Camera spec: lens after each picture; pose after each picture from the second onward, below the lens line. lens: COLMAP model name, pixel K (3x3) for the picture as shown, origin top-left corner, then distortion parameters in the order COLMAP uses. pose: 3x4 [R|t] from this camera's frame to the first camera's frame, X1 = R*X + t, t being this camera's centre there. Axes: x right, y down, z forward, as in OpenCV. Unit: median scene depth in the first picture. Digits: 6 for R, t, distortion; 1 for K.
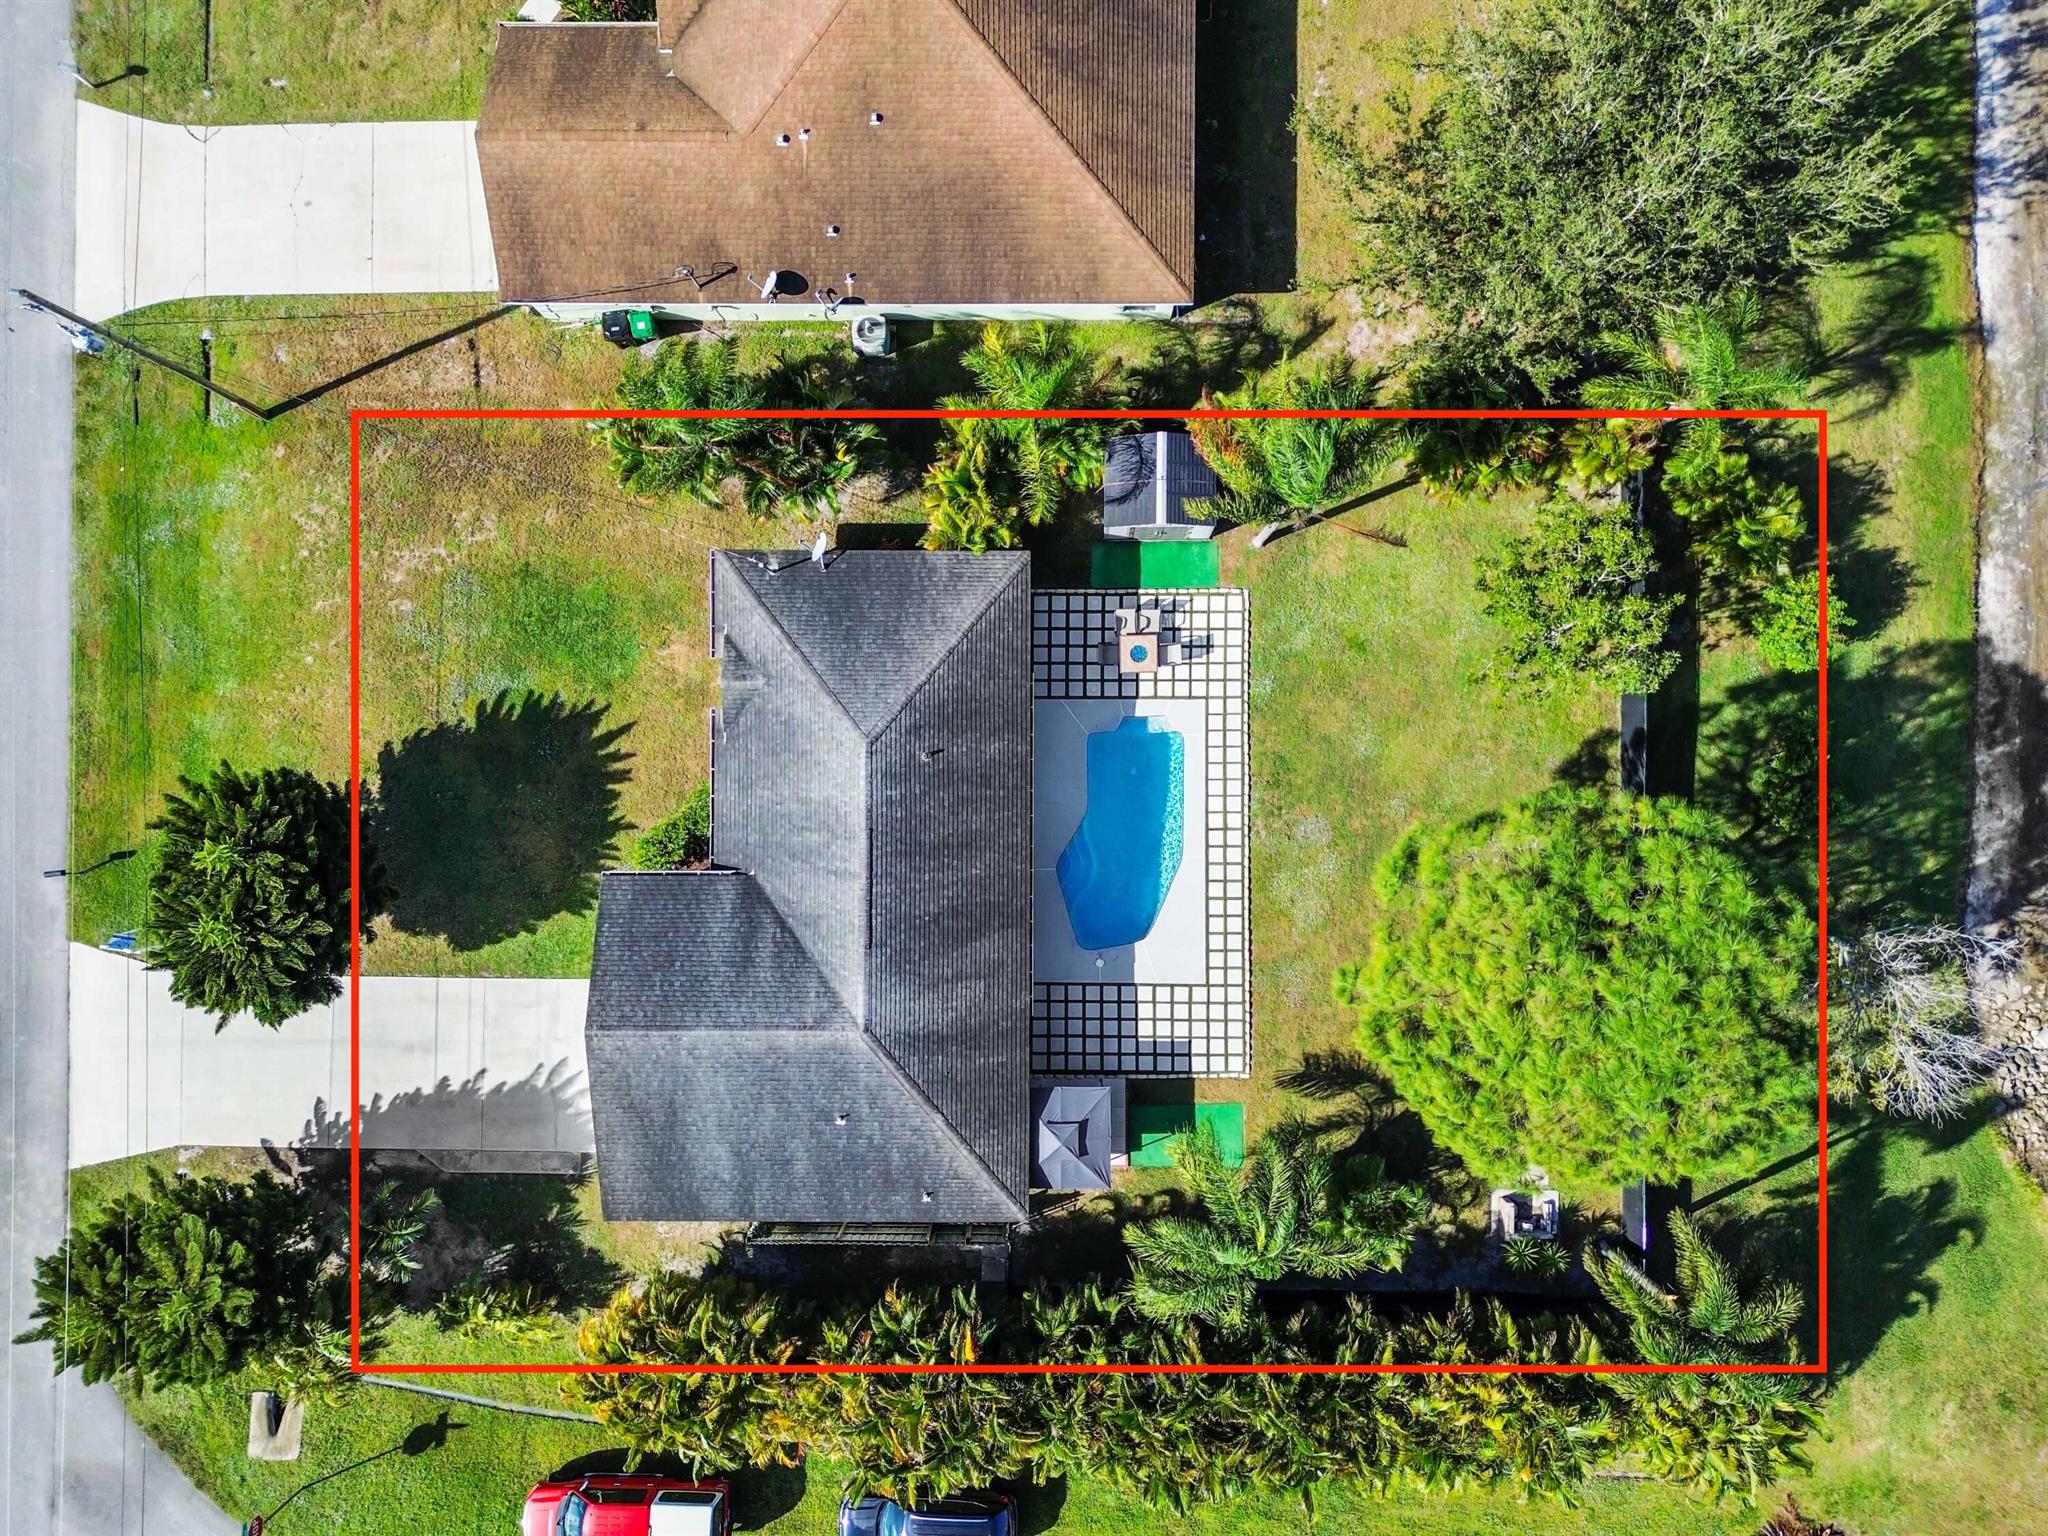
lens RADIAL K [[1446.0, 0, 1033.7], [0, 1446.0, 762.5], [0, 0, 1]] dist [0.072203, -0.067845]
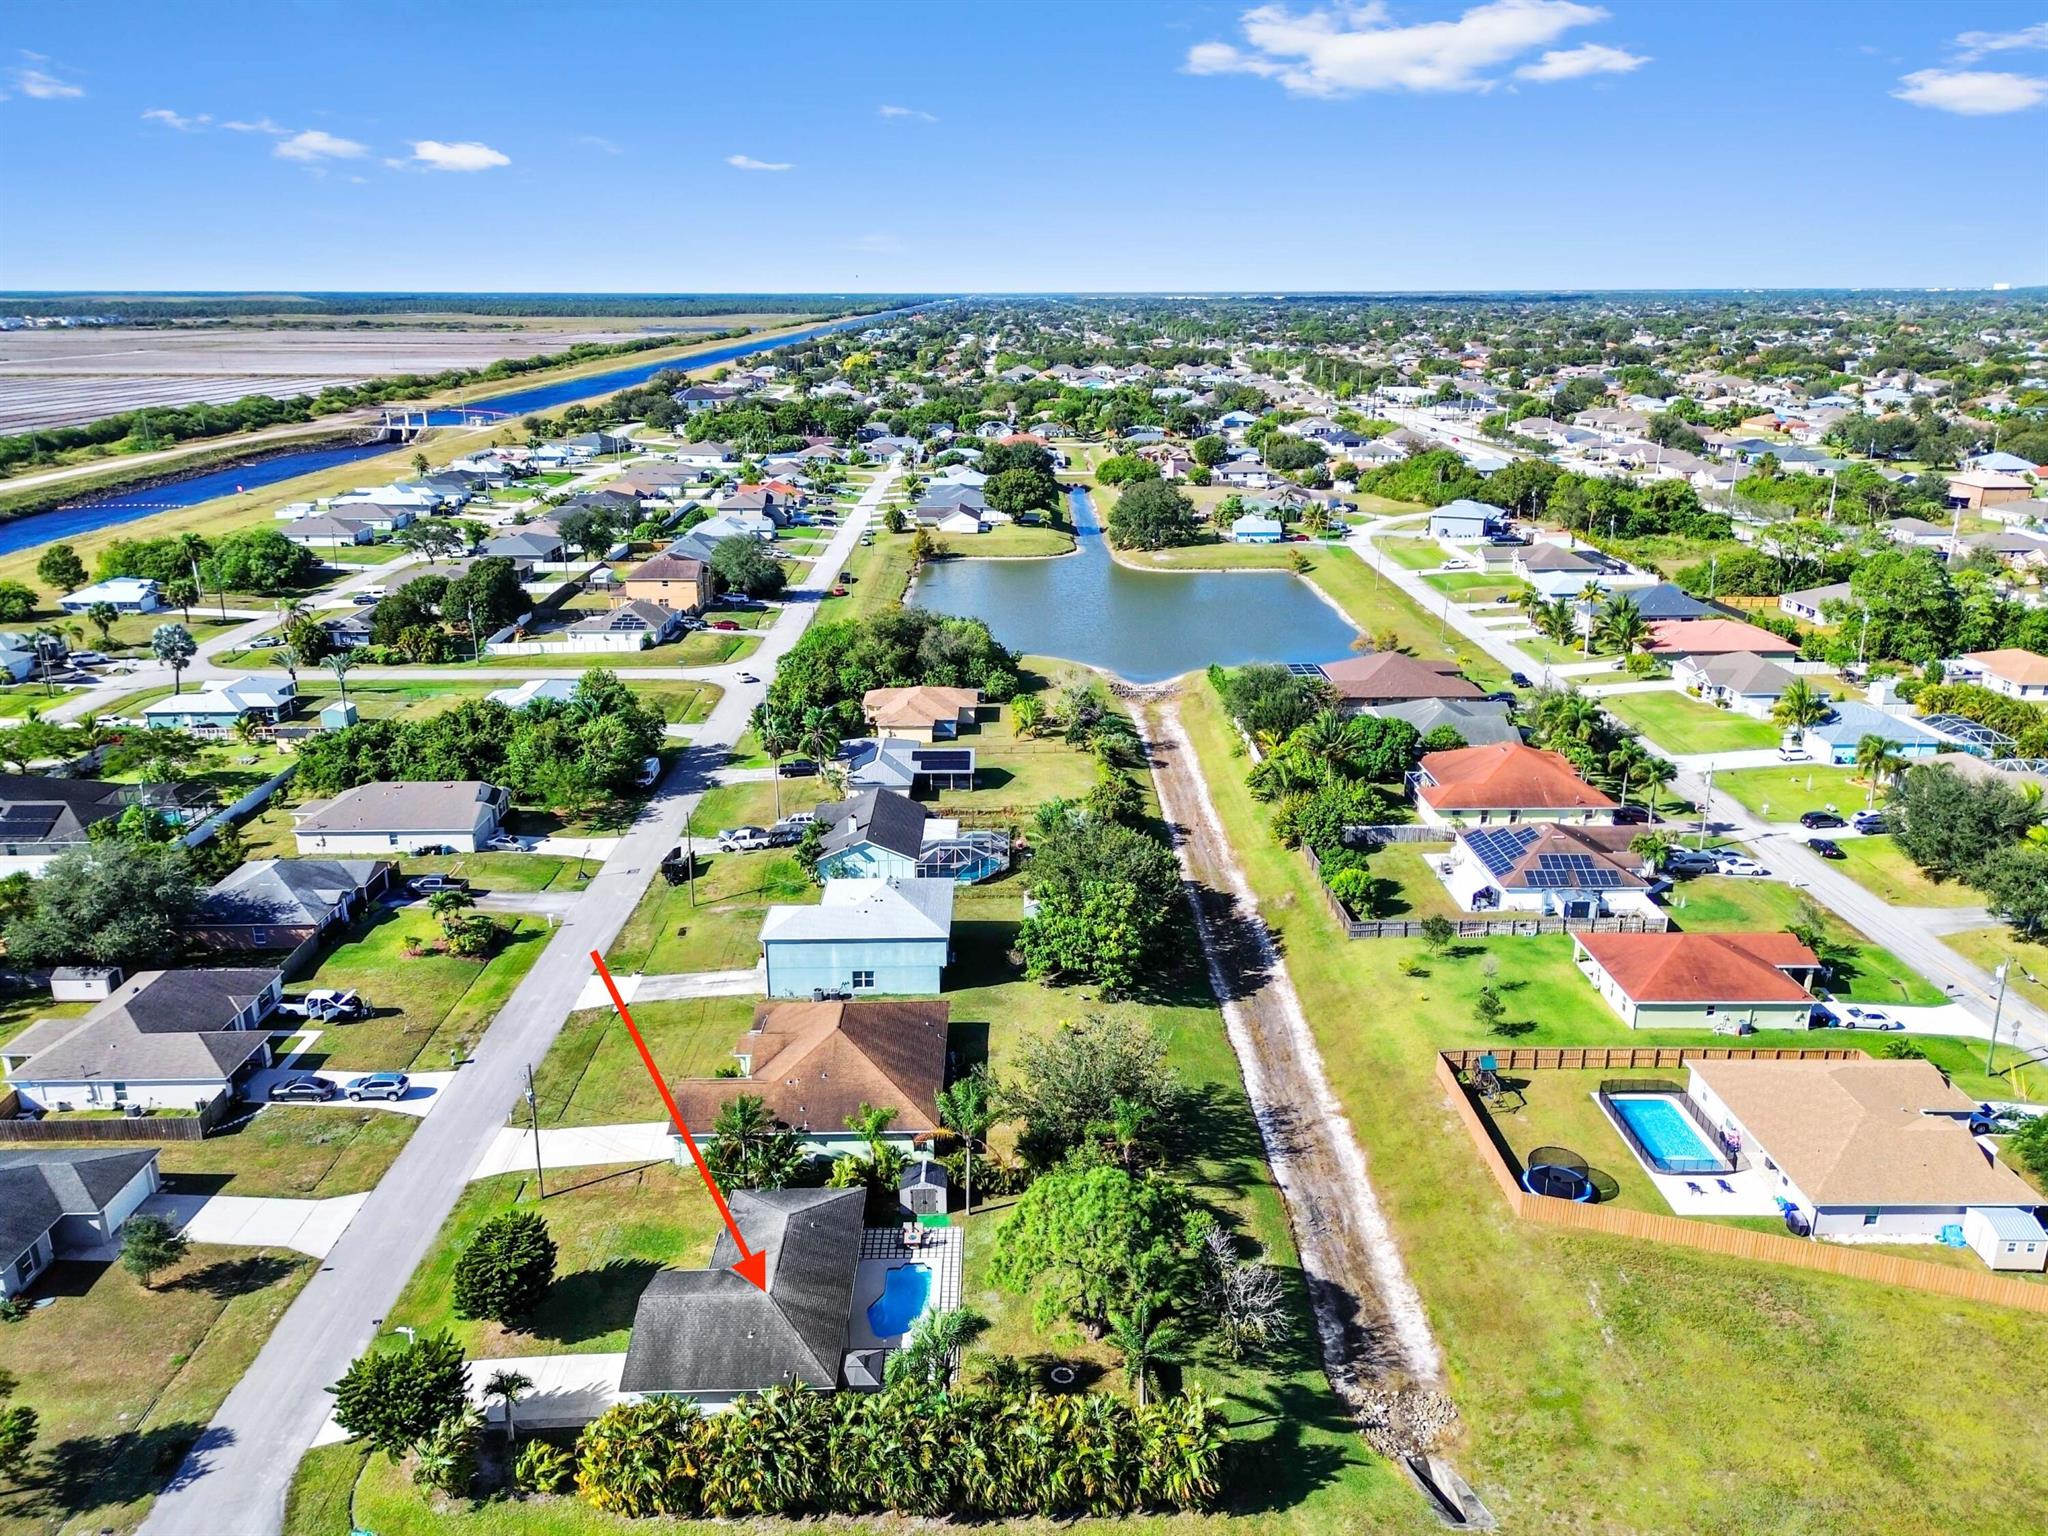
lens RADIAL K [[1446.0, 0, 1033.7], [0, 1446.0, 762.5], [0, 0, 1]] dist [0.072203, -0.067845]
pose [[0.999591, 0.007374, 0.027640, 0.189692], [0.023880, 0.316959, -0.948138, 1.808284], [-0.015752, 0.948410, 0.316653, -0.405980]]
